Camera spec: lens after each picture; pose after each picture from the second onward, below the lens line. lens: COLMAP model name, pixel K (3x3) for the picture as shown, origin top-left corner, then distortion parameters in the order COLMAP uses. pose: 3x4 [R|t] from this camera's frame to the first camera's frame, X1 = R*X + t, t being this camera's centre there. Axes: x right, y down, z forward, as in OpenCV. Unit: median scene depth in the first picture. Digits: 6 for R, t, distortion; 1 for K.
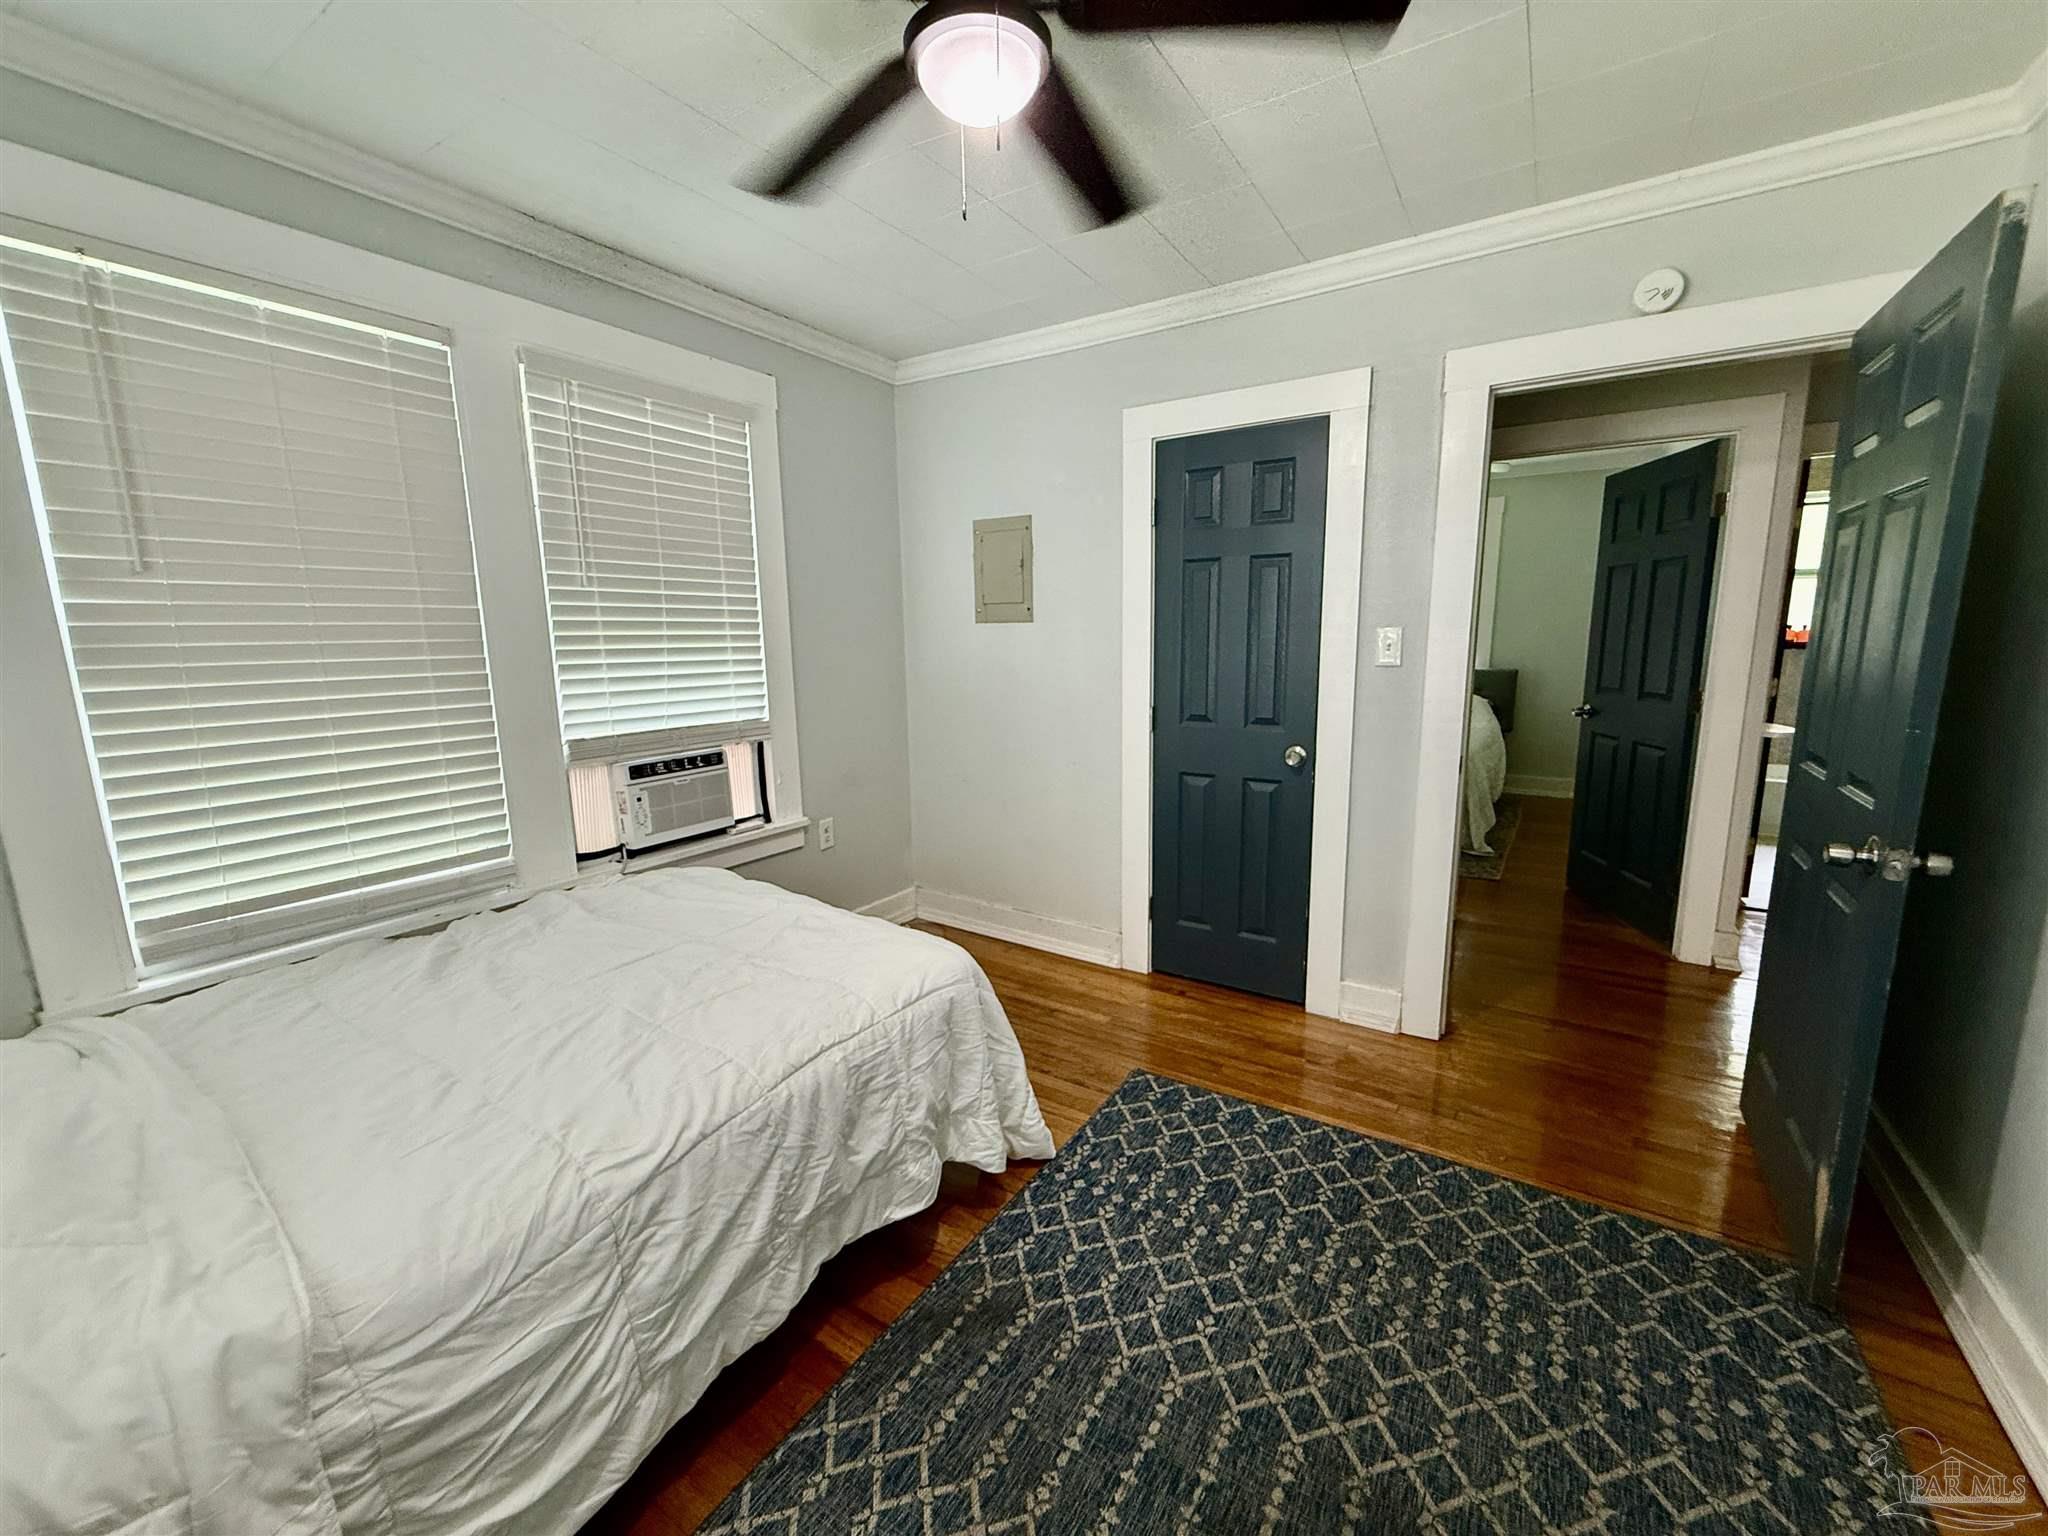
lens RADIAL K [[816.8, 0, 1021.5], [0, 816.8, 767.2], [0, 0, 1]] dist [-0.000667, 0.000442]
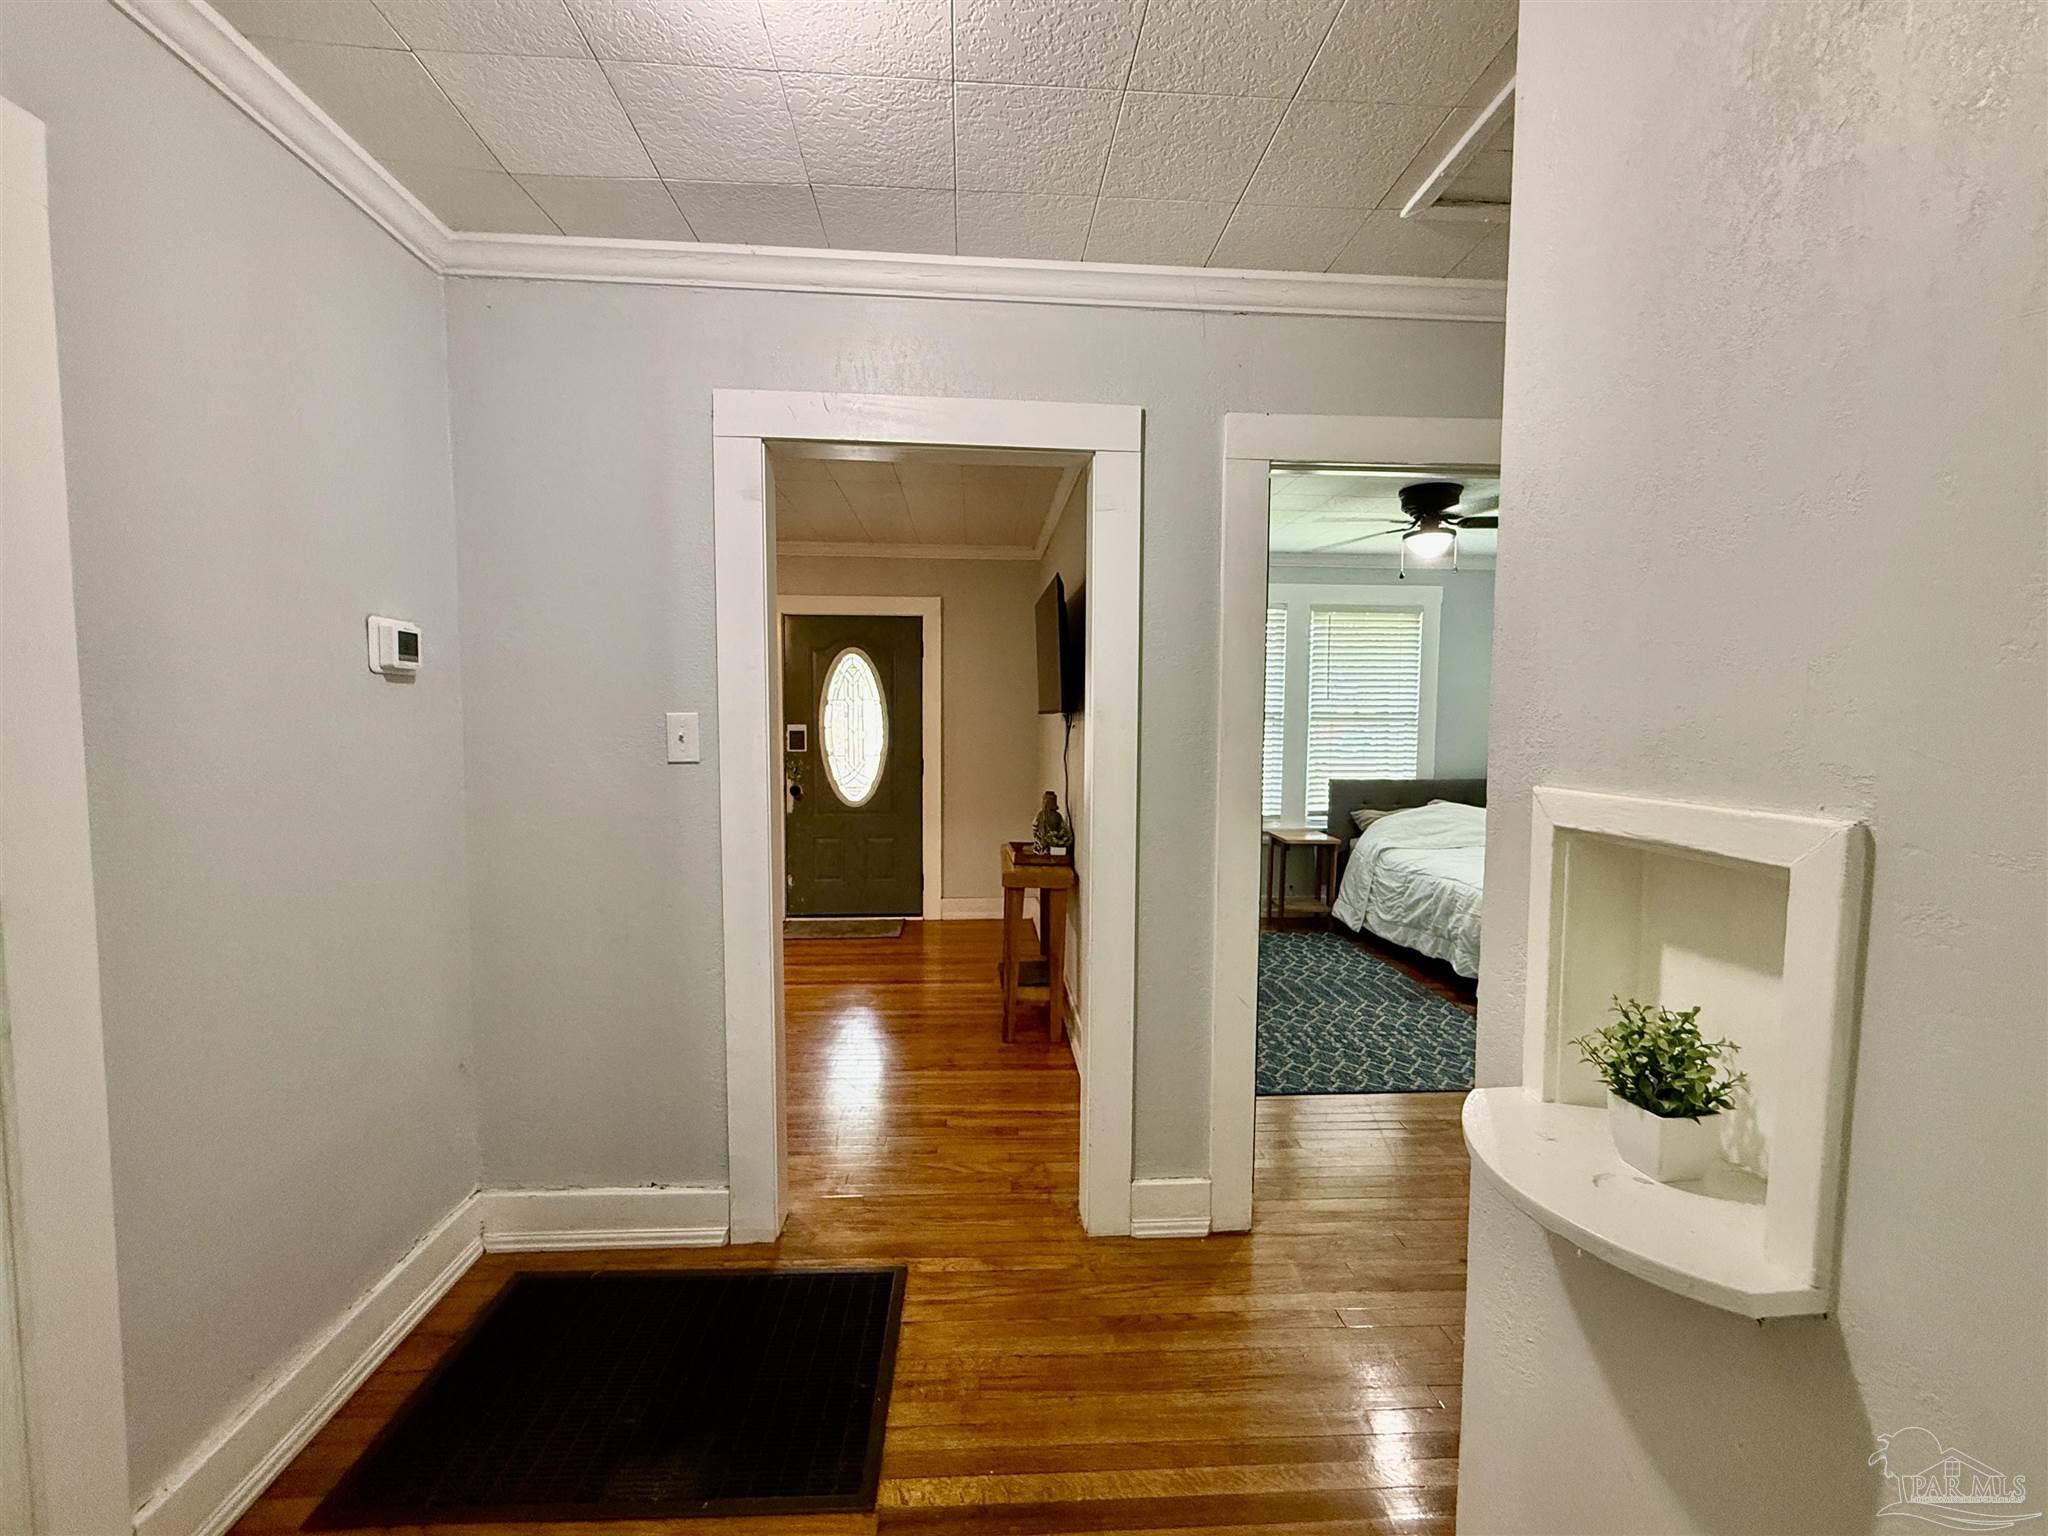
lens RADIAL K [[840.8, 0, 1021.0], [0, 840.8, 770.8], [0, 0, 1]] dist [0.000983, 0.000000]
pose [[-0.805368, 0.047175, -0.590895, 2.220177], [-0.093533, 0.974228, 0.205261, -0.378118], [0.585349, 0.220579, -0.780200, 1.991749]]
